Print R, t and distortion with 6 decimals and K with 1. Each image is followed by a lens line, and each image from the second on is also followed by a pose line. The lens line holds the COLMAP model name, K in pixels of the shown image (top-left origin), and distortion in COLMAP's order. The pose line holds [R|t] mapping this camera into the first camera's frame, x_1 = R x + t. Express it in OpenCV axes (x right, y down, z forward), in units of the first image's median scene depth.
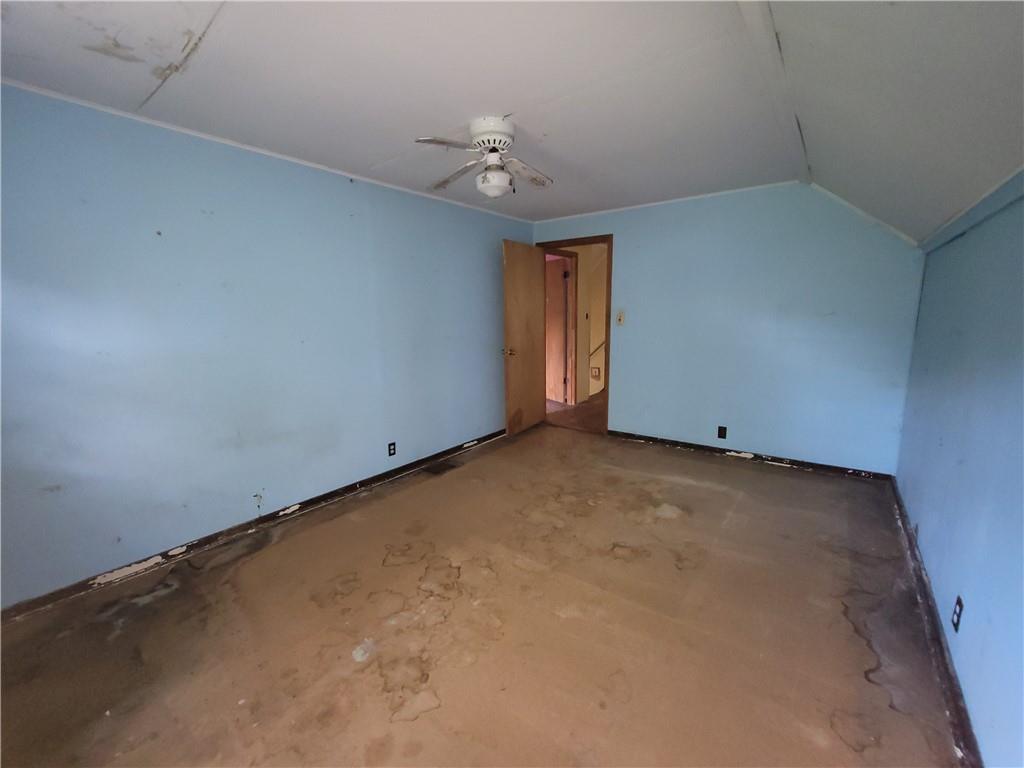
lens RADIAL K [[416.2, 0, 508.7], [0, 416.2, 379.6], [0, 0, 1]] dist [-0.003758, 0.000275]
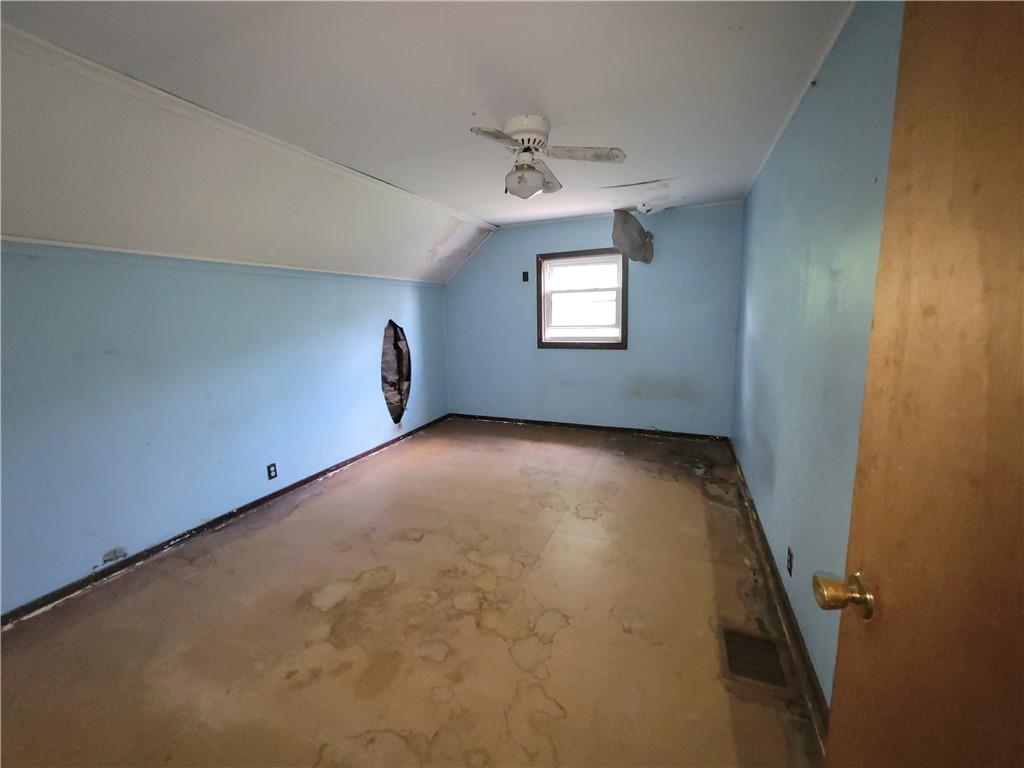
lens RADIAL K [[416.2, 0, 505.5], [0, 416.2, 381.9], [0, 0, 1]] dist [-0.003758, 0.000275]
pose [[-0.963259, 0.084934, -0.254789, 0.244035], [-0.001011, 0.947525, 0.319680, -0.286069], [0.268571, 0.308192, -0.912627, 1.666111]]
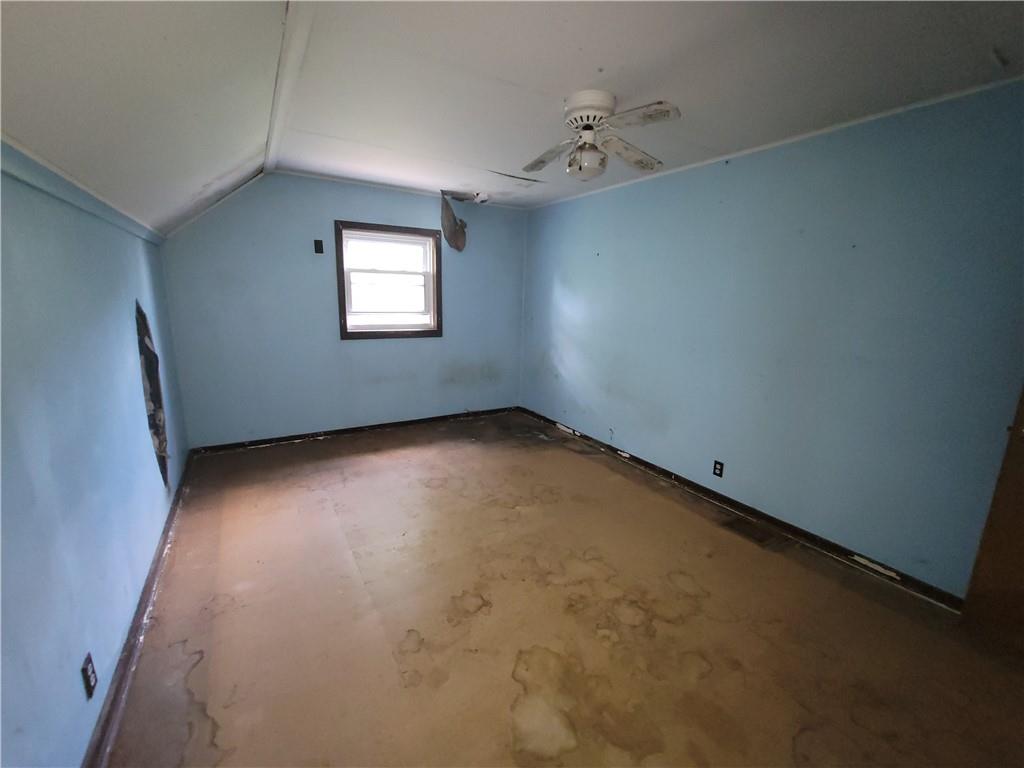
lens RADIAL K [[416.2, 0, 506.4], [0, 416.2, 382.0], [0, 0, 1]] dist [-0.003758, 0.000275]
pose [[-0.350089, 0.200546, -0.914997, 0.778064], [-0.171069, 0.946697, 0.272947, -0.201873], [0.920963, 0.252083, -0.297121, 1.018237]]
